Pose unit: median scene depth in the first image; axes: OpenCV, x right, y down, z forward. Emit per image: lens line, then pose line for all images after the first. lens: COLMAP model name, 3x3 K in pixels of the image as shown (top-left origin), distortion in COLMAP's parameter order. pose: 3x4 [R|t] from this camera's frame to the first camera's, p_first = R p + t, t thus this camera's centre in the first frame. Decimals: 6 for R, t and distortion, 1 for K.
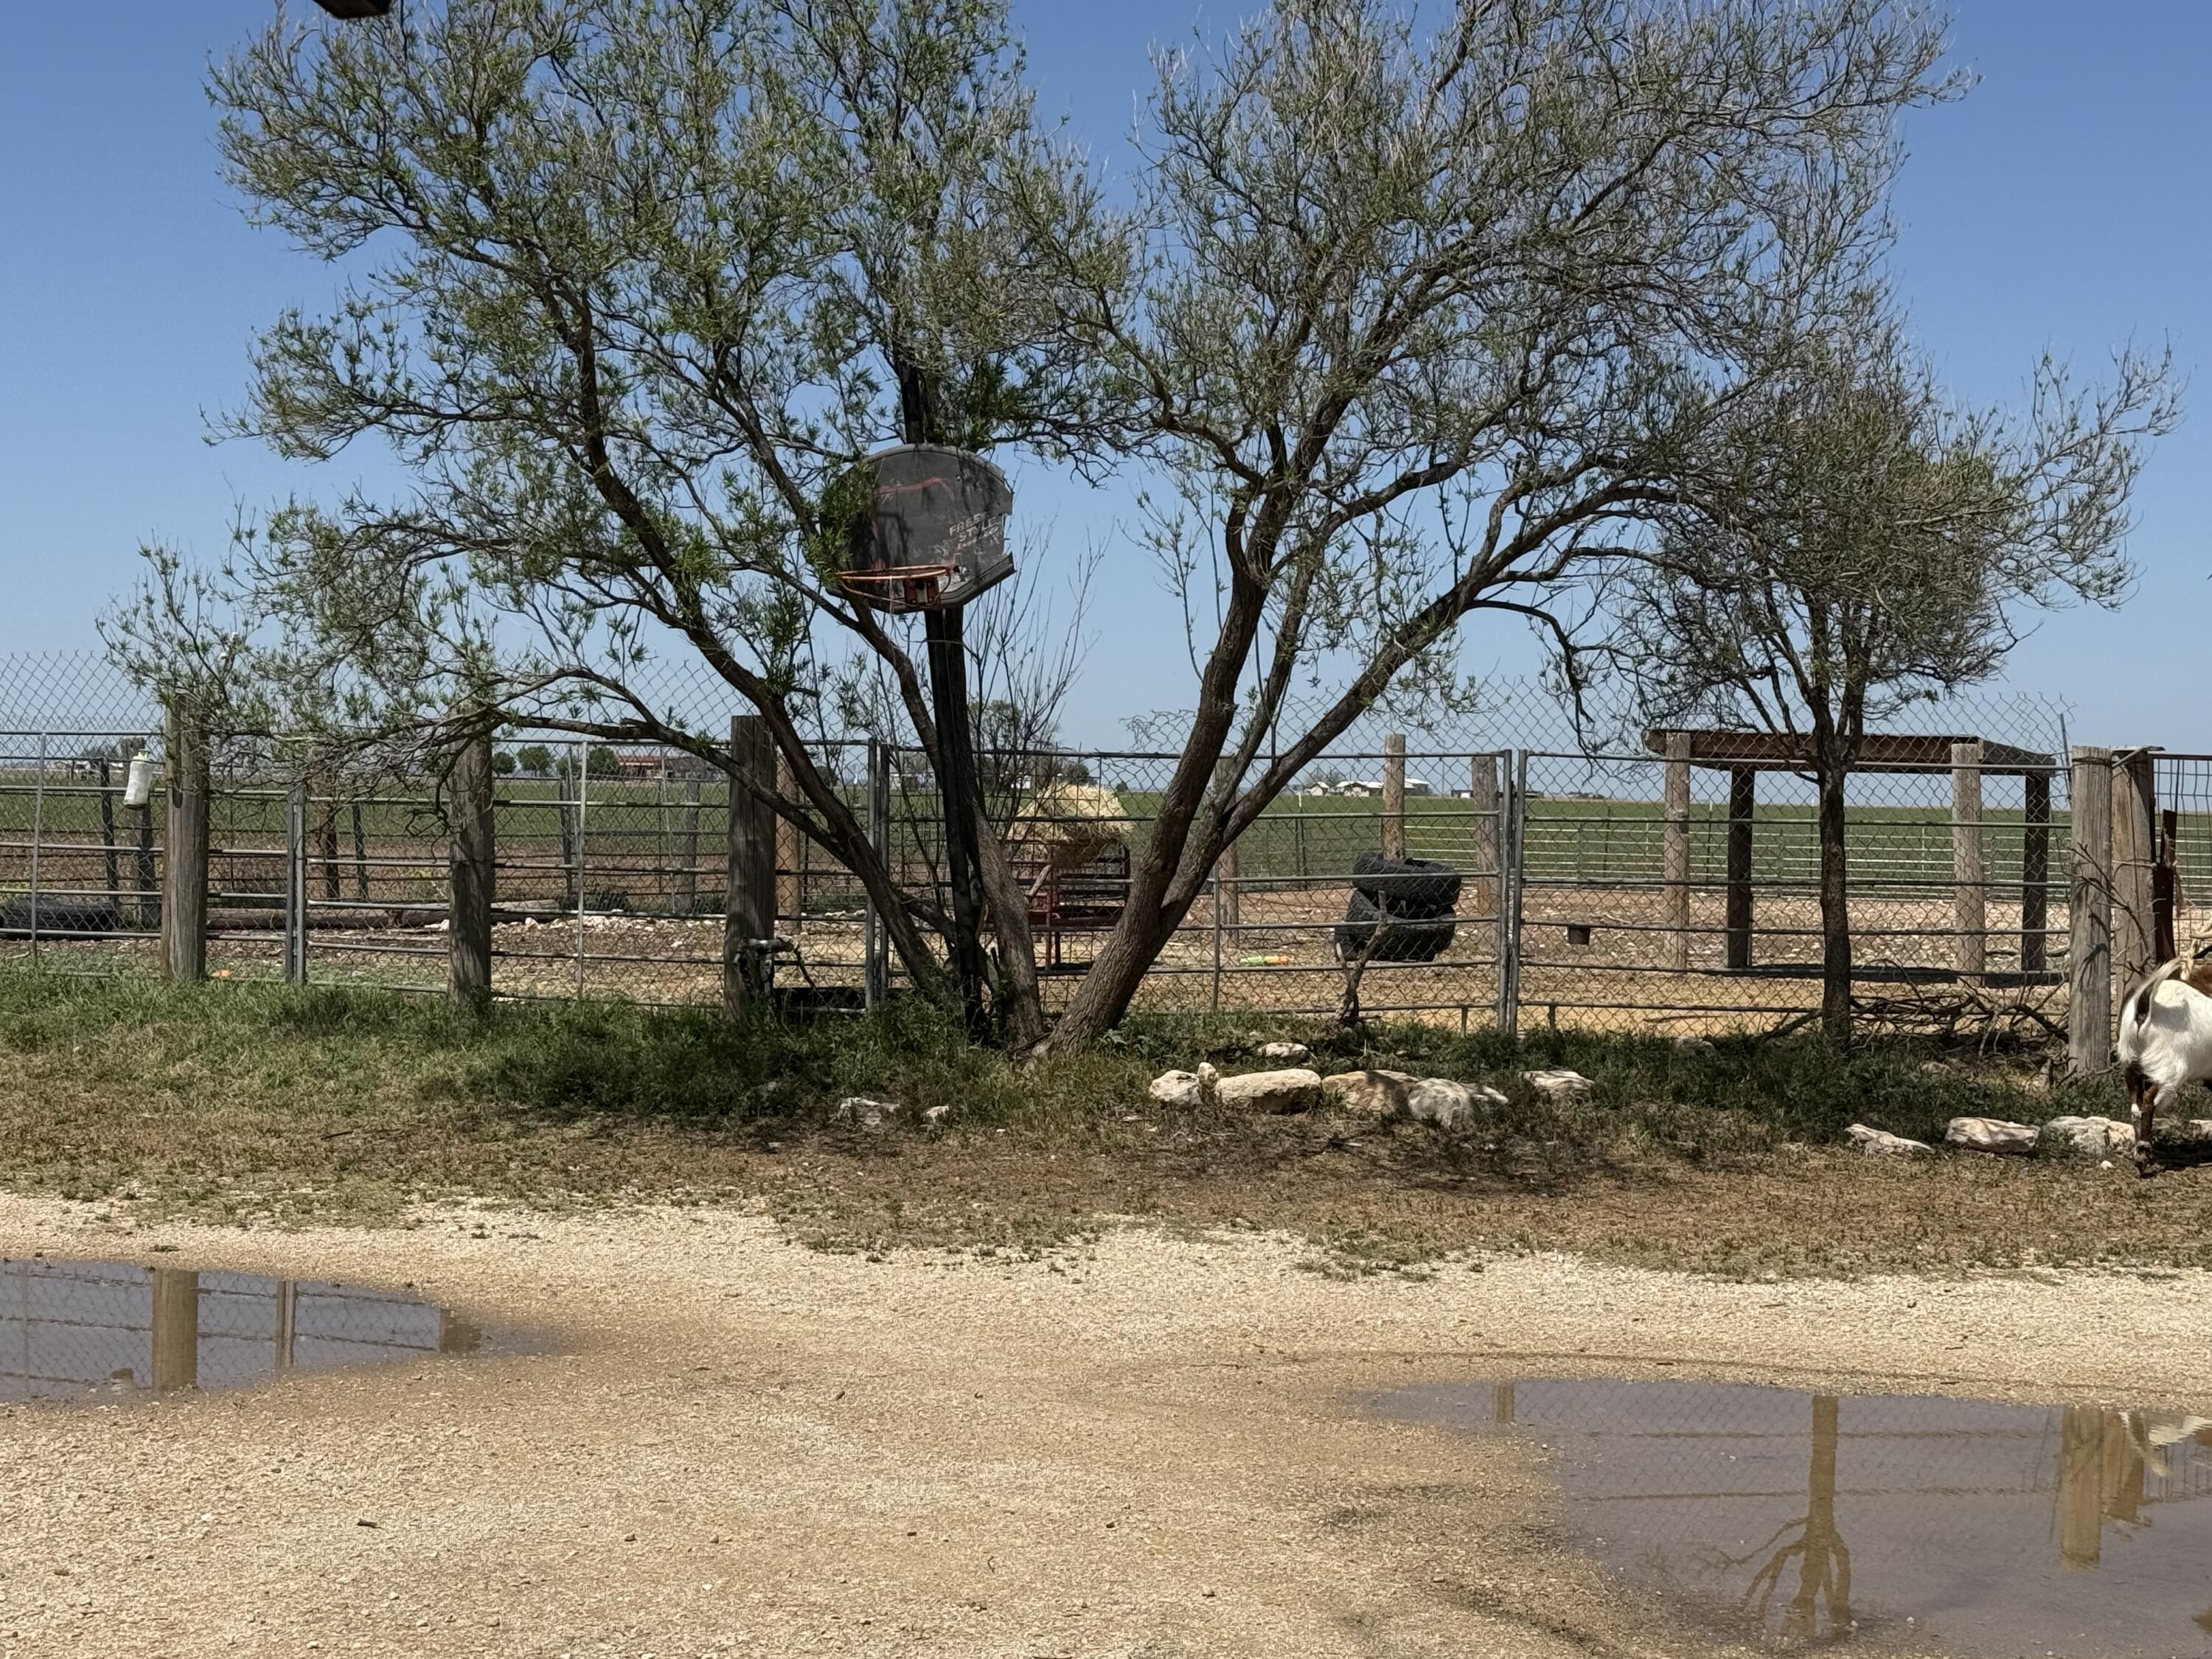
lens RADIAL K [[3547.3, 0, 1096.3], [0, 3547.3, 832.3], [0, 0, 1]] dist [0.135104, 0.000000]
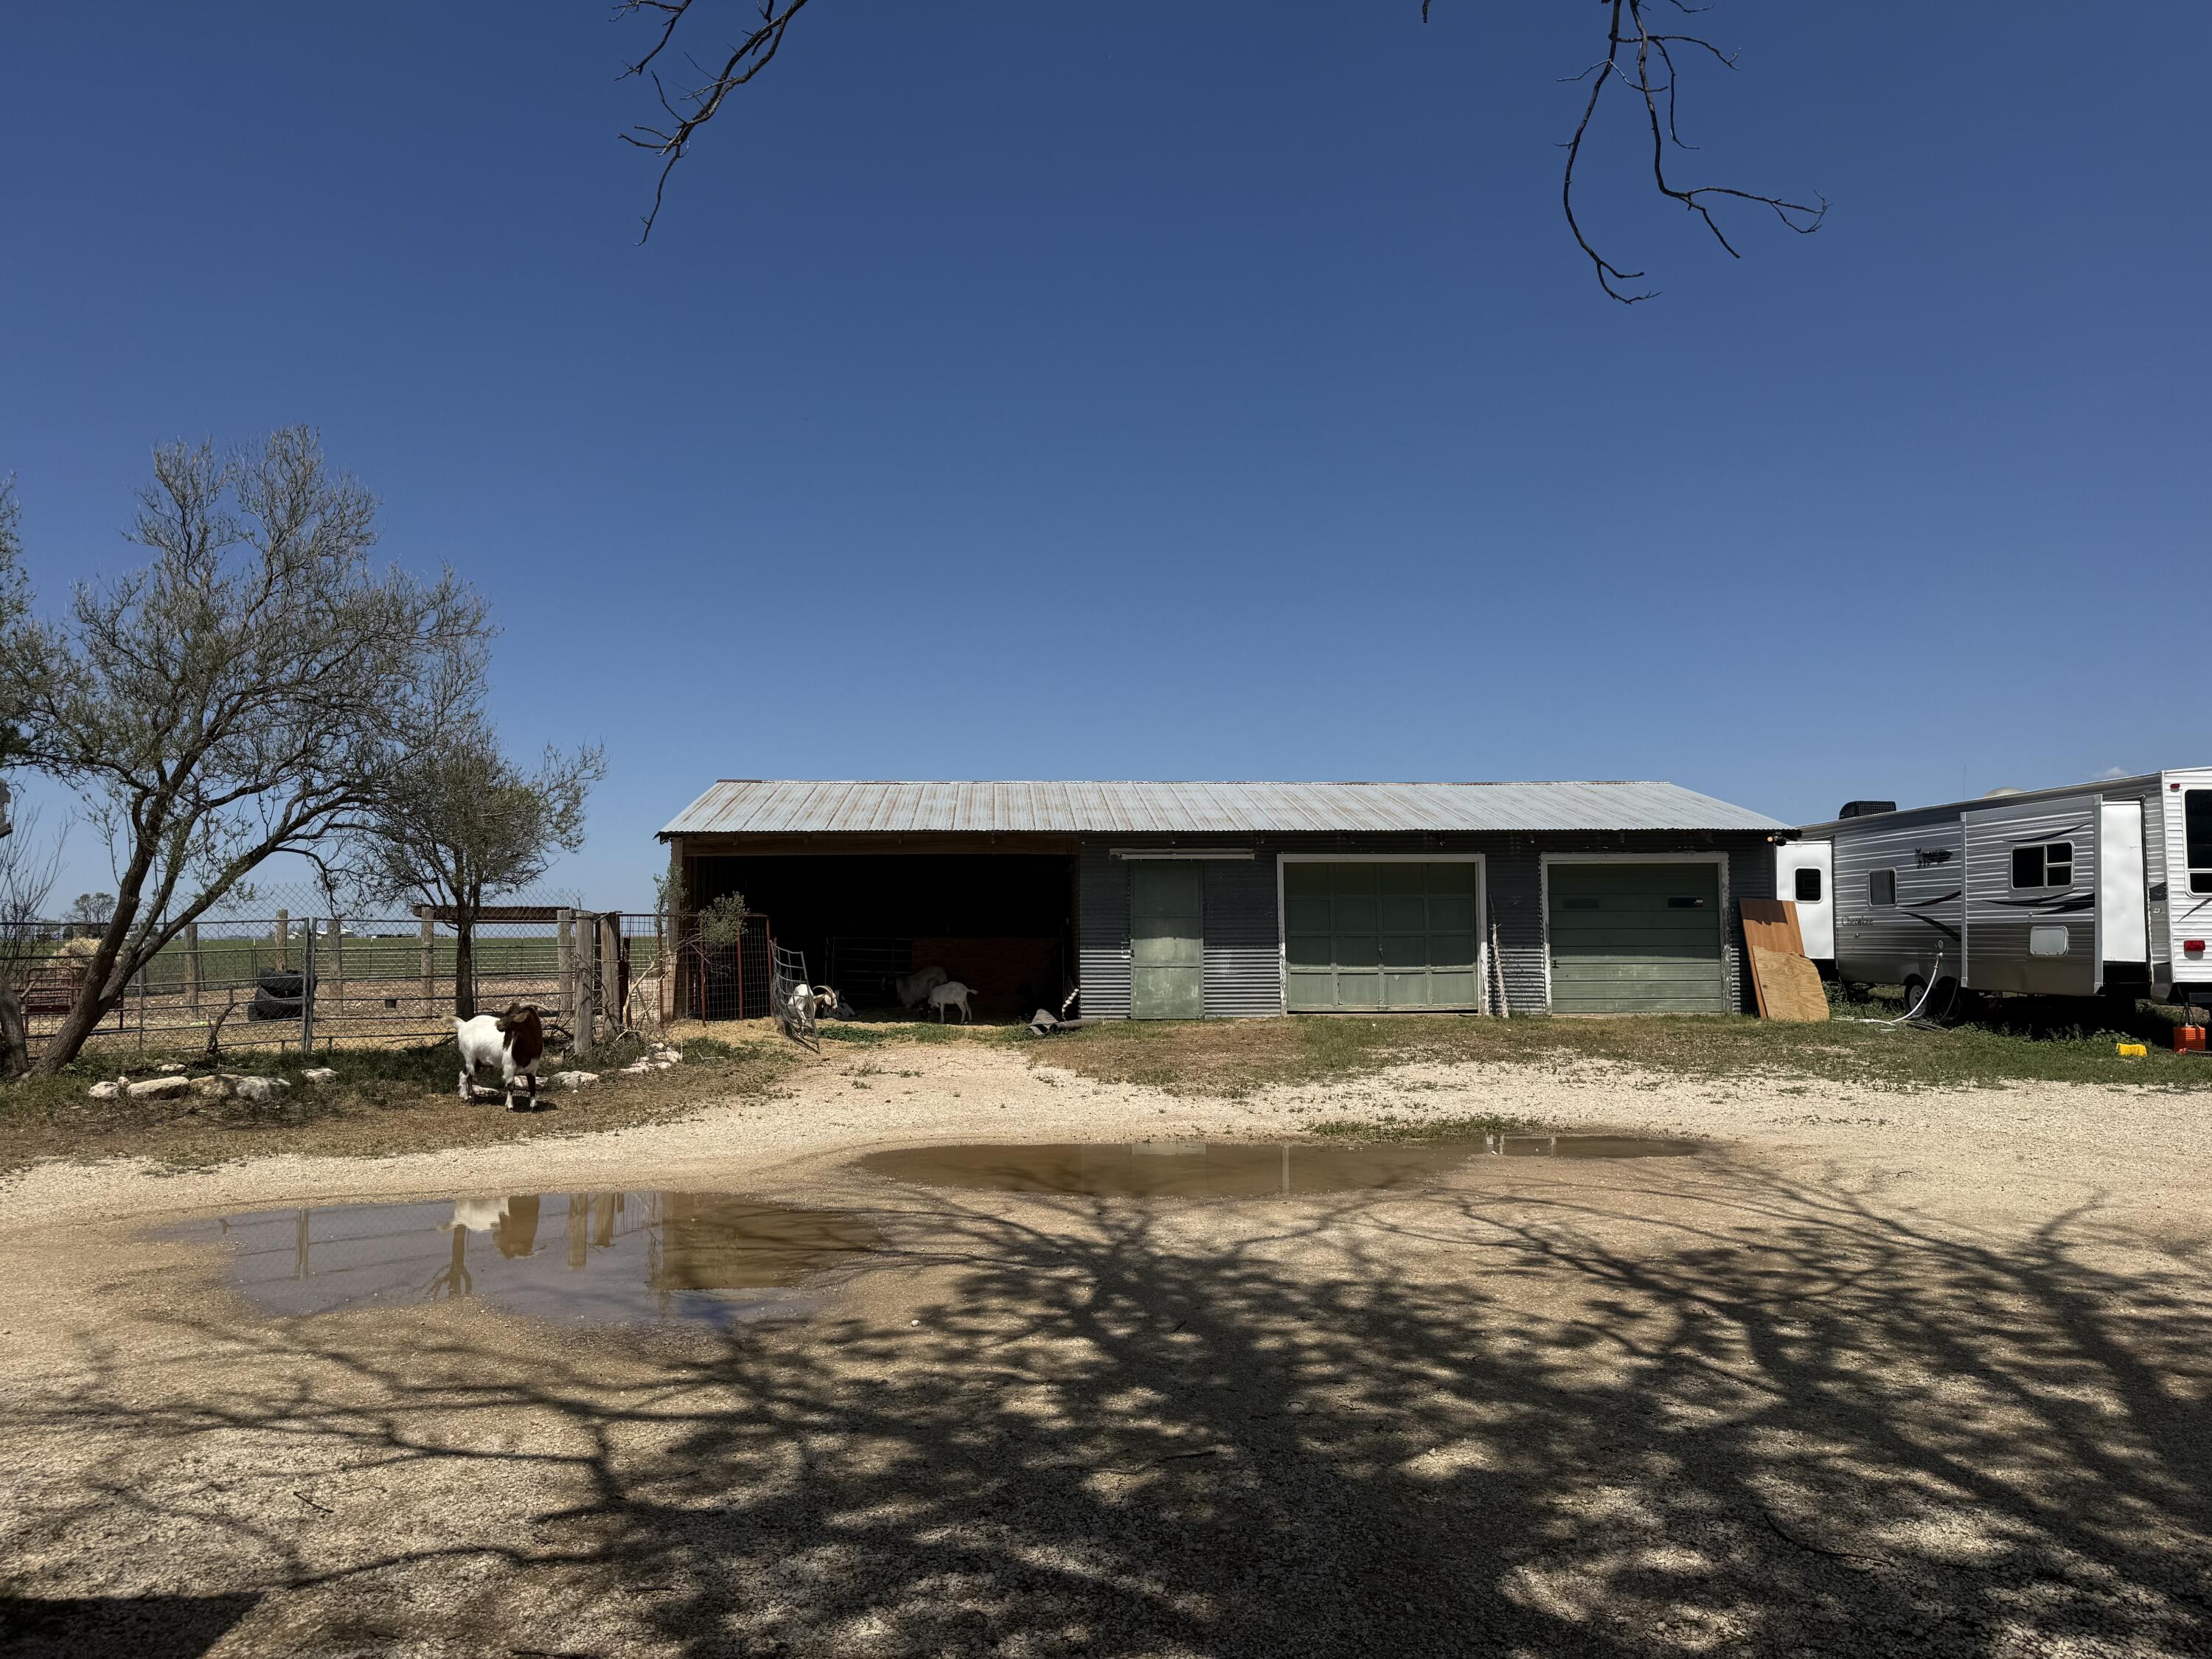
lens RADIAL K [[1566.4, 0, 1114.1], [0, 1566.4, 835.7], [0, 0, 1]] dist [0.036552, -0.046583]
pose [[0.857236, 0.007294, 0.514872, 0.051400], [0.028728, 0.997665, -0.061964, 0.000188], [-0.514121, 0.067909, 0.855025, -0.062293]]
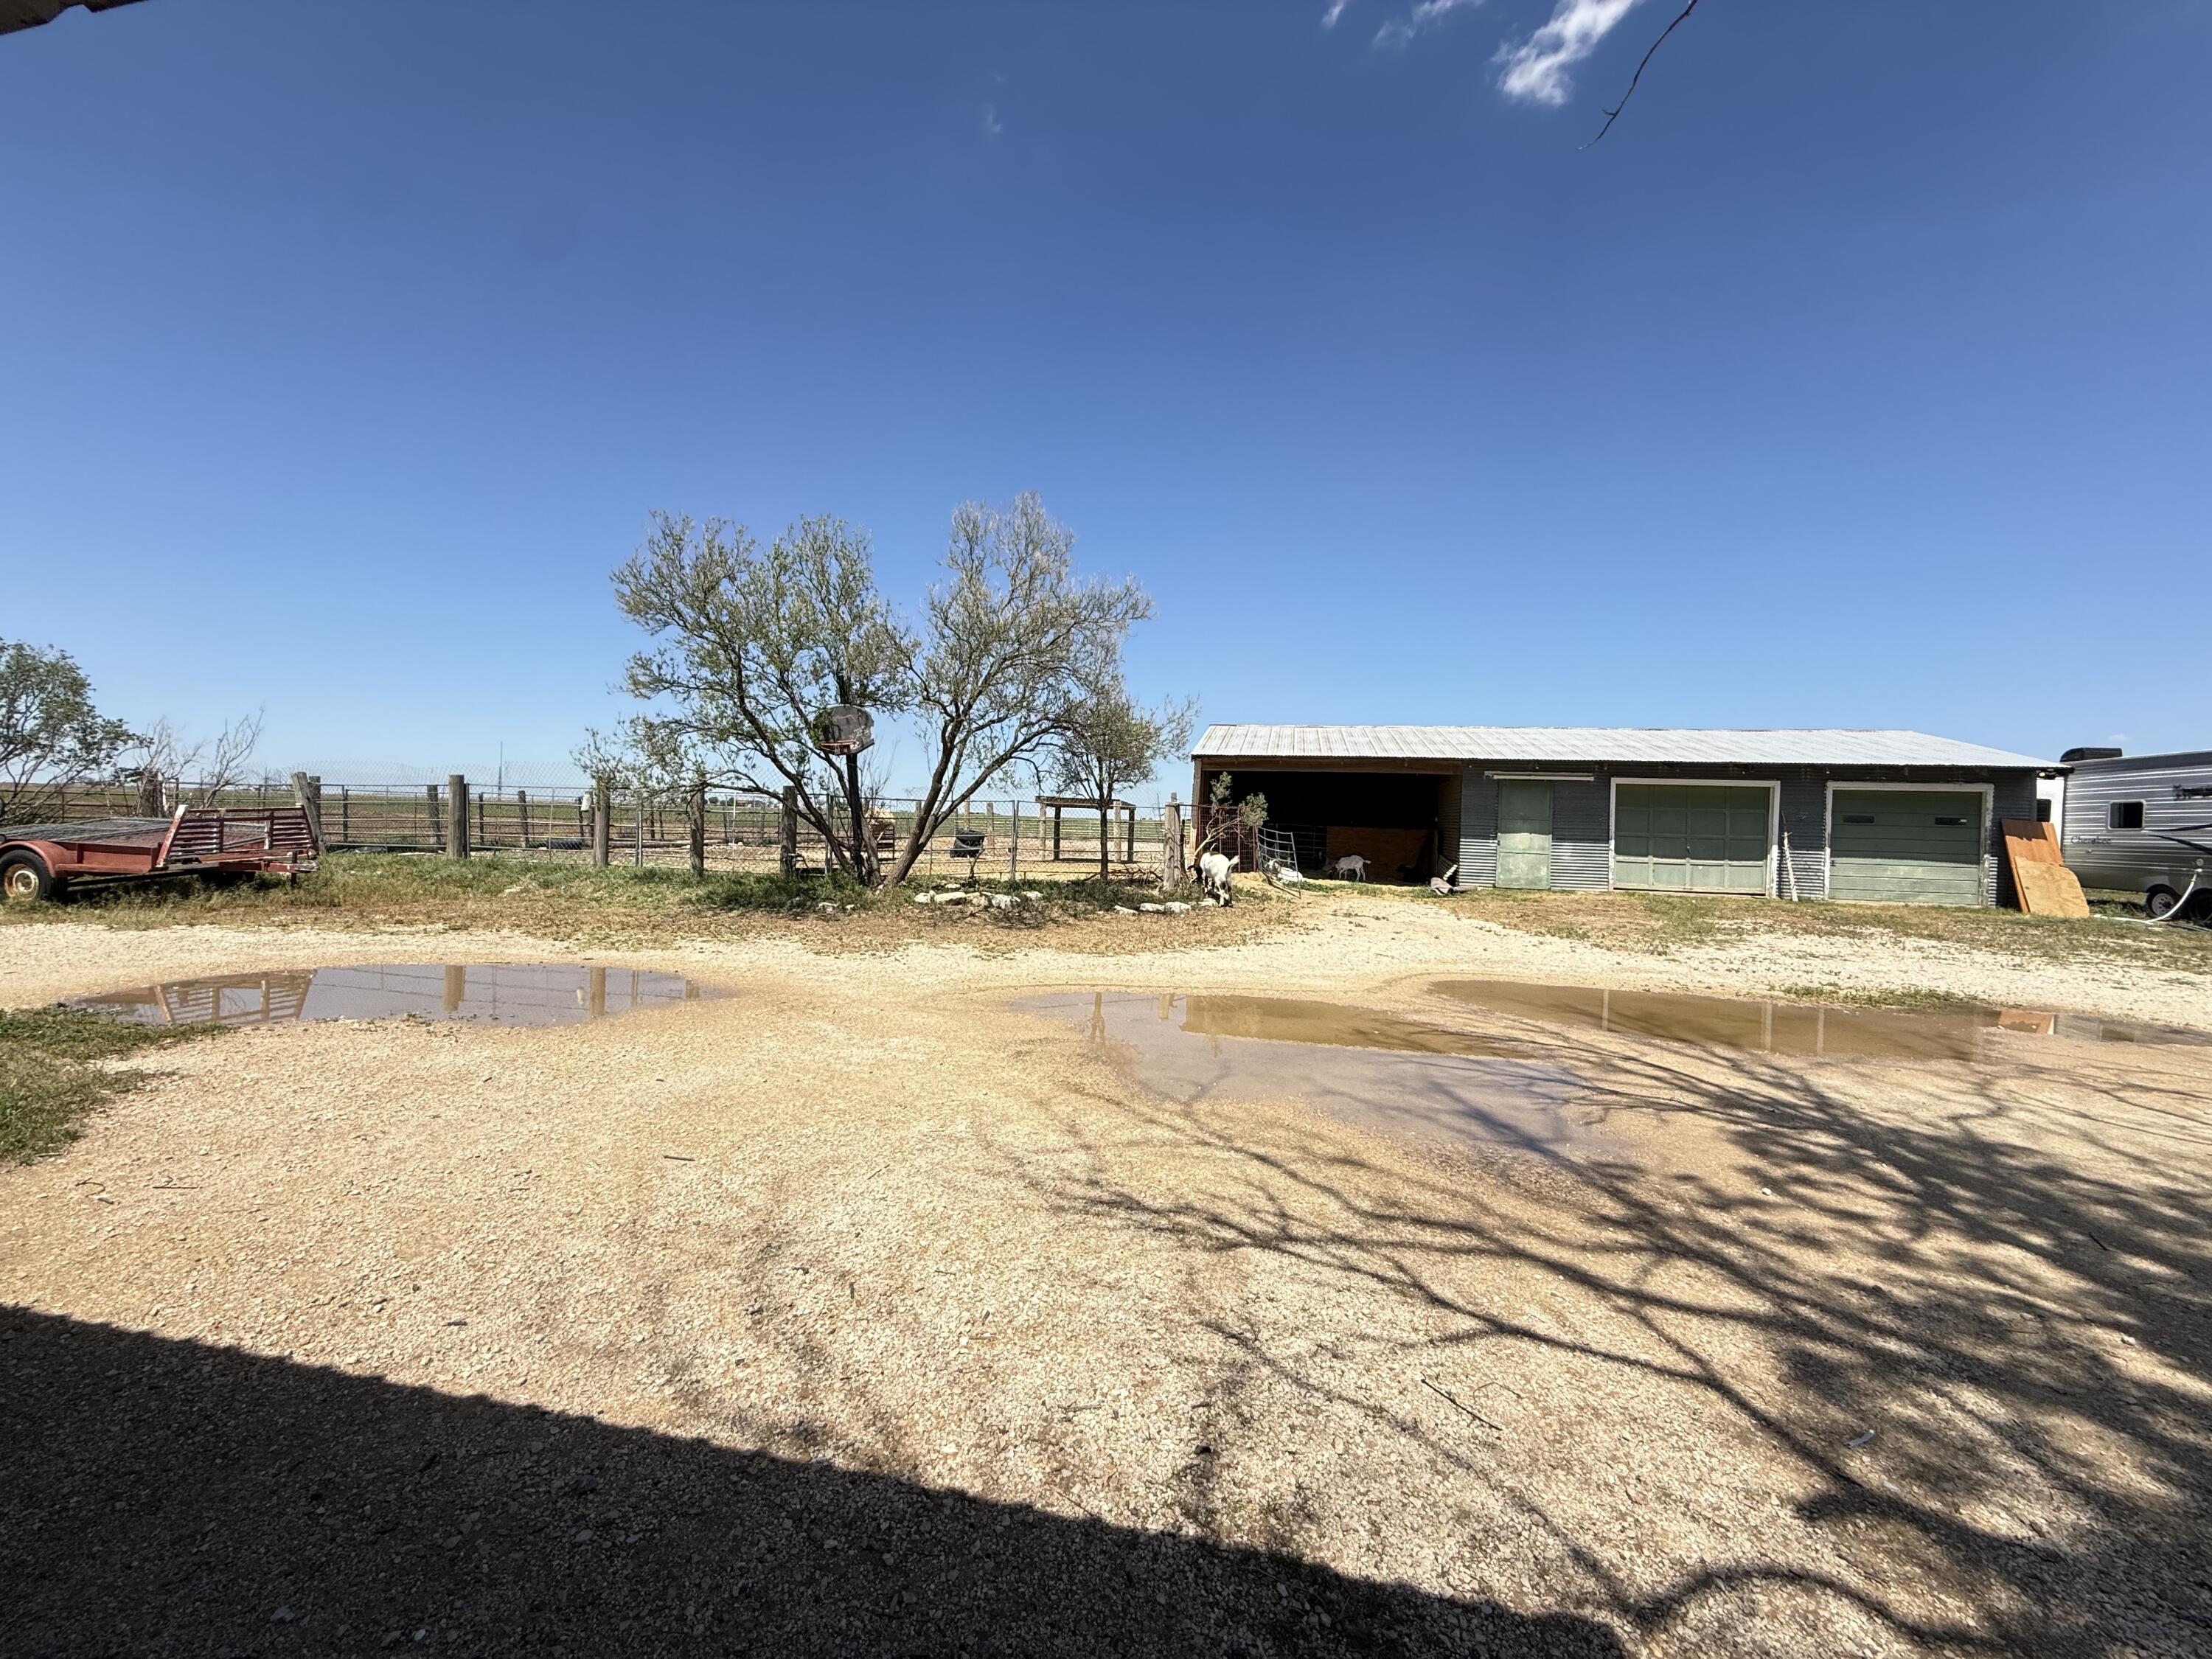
lens RADIAL K [[887.4, 0, 1098.3], [0, 887.4, 824.0], [0, 0, 1]] dist [0.003347, 0.000323]
pose [[0.968102, 0.009512, 0.250375, -0.027918], [-0.009743, 0.999952, -0.000317, 0.000023], [-0.250366, -0.002133, 0.968149, 0.141540]]
